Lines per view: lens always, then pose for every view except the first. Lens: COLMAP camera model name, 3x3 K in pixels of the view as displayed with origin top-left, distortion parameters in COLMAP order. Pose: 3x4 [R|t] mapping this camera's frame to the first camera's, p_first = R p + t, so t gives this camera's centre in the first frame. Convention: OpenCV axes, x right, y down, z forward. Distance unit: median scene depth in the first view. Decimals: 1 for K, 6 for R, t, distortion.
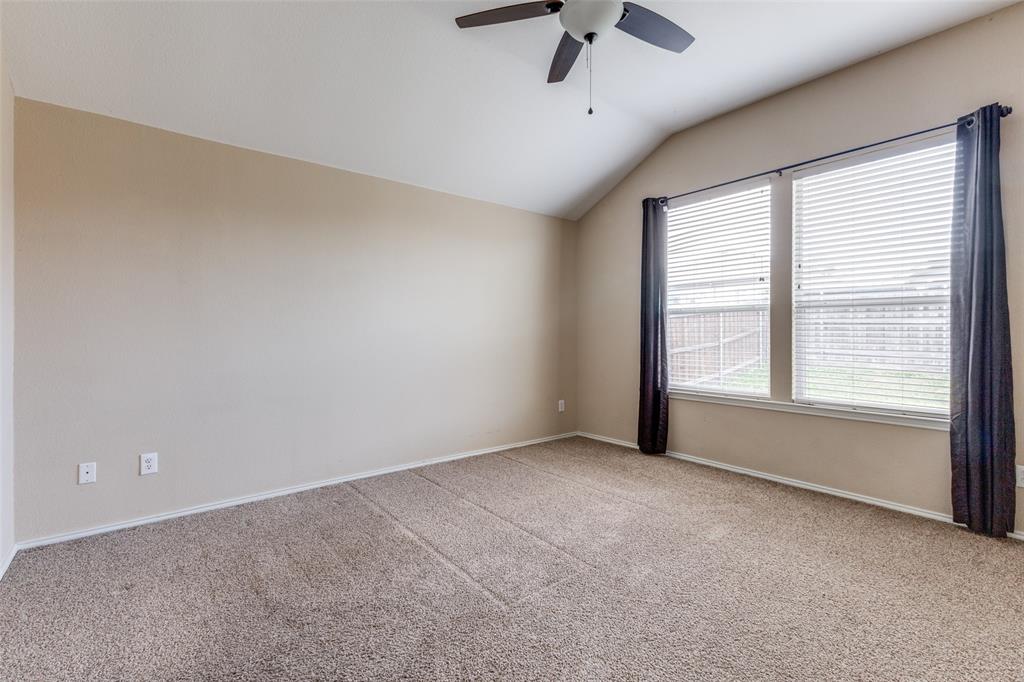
lens RADIAL K [[446.6, 0, 509.4], [0, 446.6, 331.4], [0, 0, 1]] dist [0.012079, -0.000552]
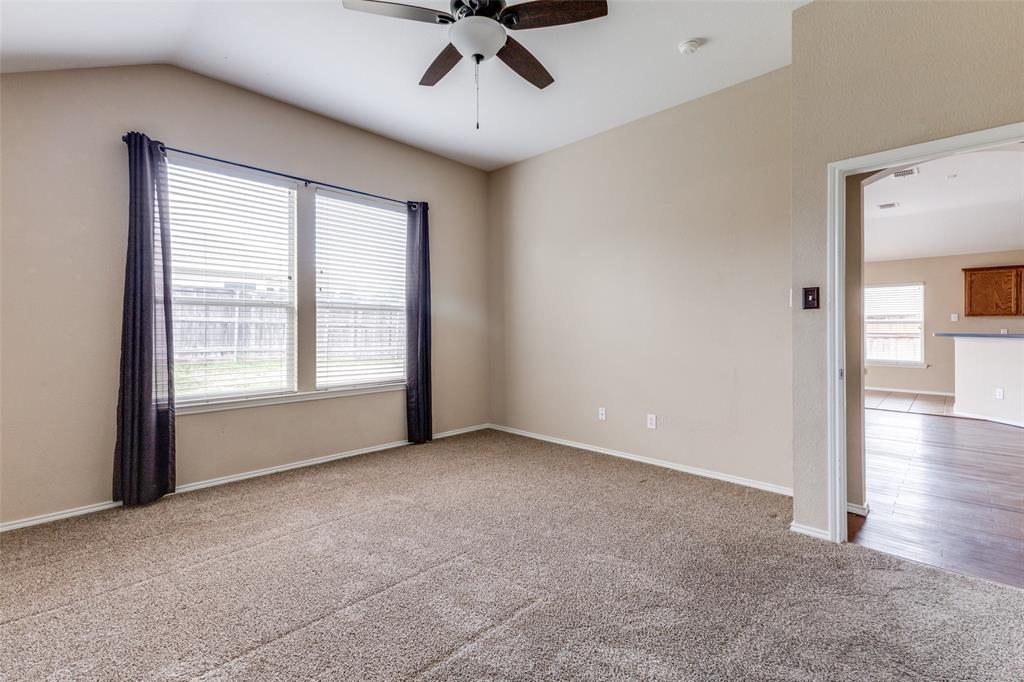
lens RADIAL K [[446.6, 0, 511.2], [0, 446.6, 326.0], [0, 0, 1]] dist [0.012079, -0.000552]
pose [[-0.104270, 0.002888, 0.994545, -0.544366], [-0.006793, 0.999970, -0.003616, -0.004702], [-0.994526, -0.007133, -0.104247, 0.624623]]
